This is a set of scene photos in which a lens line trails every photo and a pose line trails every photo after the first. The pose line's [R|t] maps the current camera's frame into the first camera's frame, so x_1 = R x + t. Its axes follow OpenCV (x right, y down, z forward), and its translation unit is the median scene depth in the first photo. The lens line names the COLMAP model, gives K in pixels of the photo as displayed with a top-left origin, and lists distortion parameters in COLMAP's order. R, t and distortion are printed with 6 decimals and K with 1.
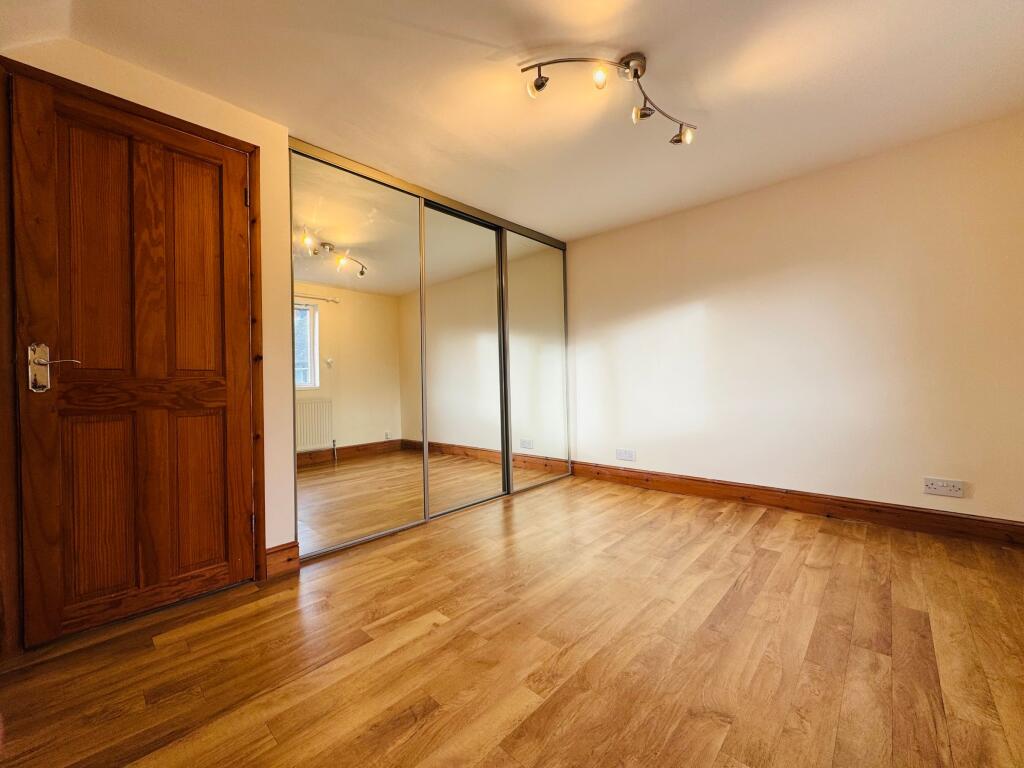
lens RADIAL K [[410.1, 0, 513.9], [0, 410.1, 383.1], [0, 0, 1]] dist [-0.001450, 0.000566]
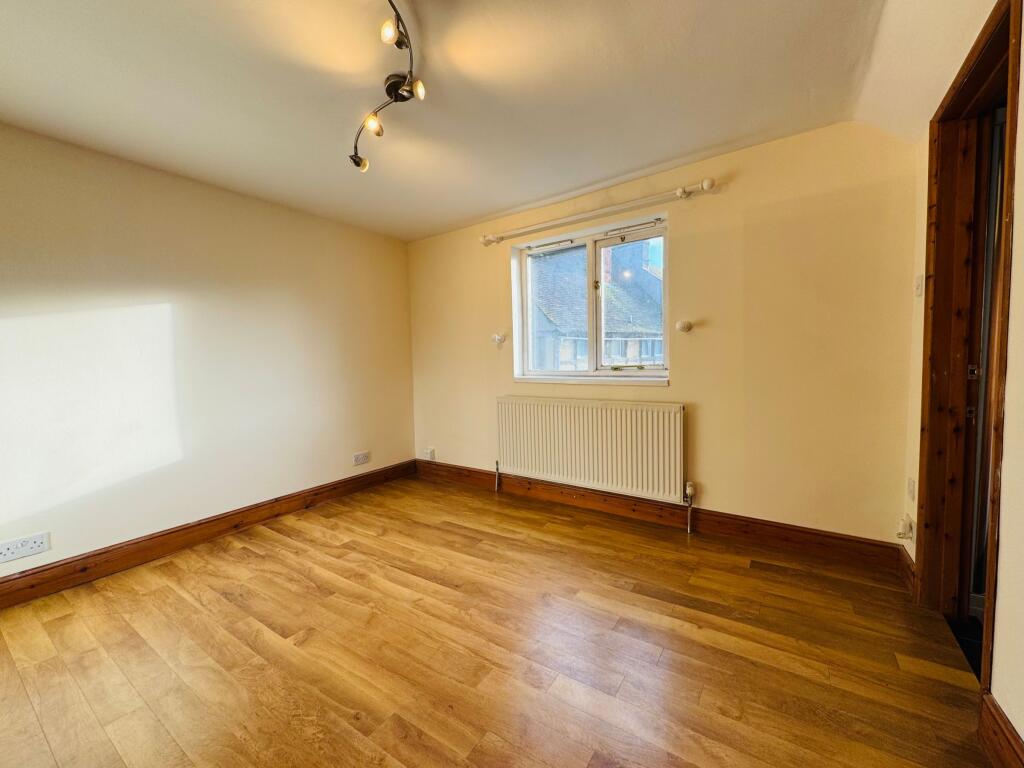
lens RADIAL K [[410.1, 0, 515.6], [0, 410.1, 387.4], [0, 0, 1]] dist [-0.001450, 0.000566]
pose [[-0.154987, -0.042605, 0.986997, -0.566750], [0.029924, 0.998409, 0.047797, -0.069810], [-0.987463, 0.036943, -0.153465, 0.686811]]
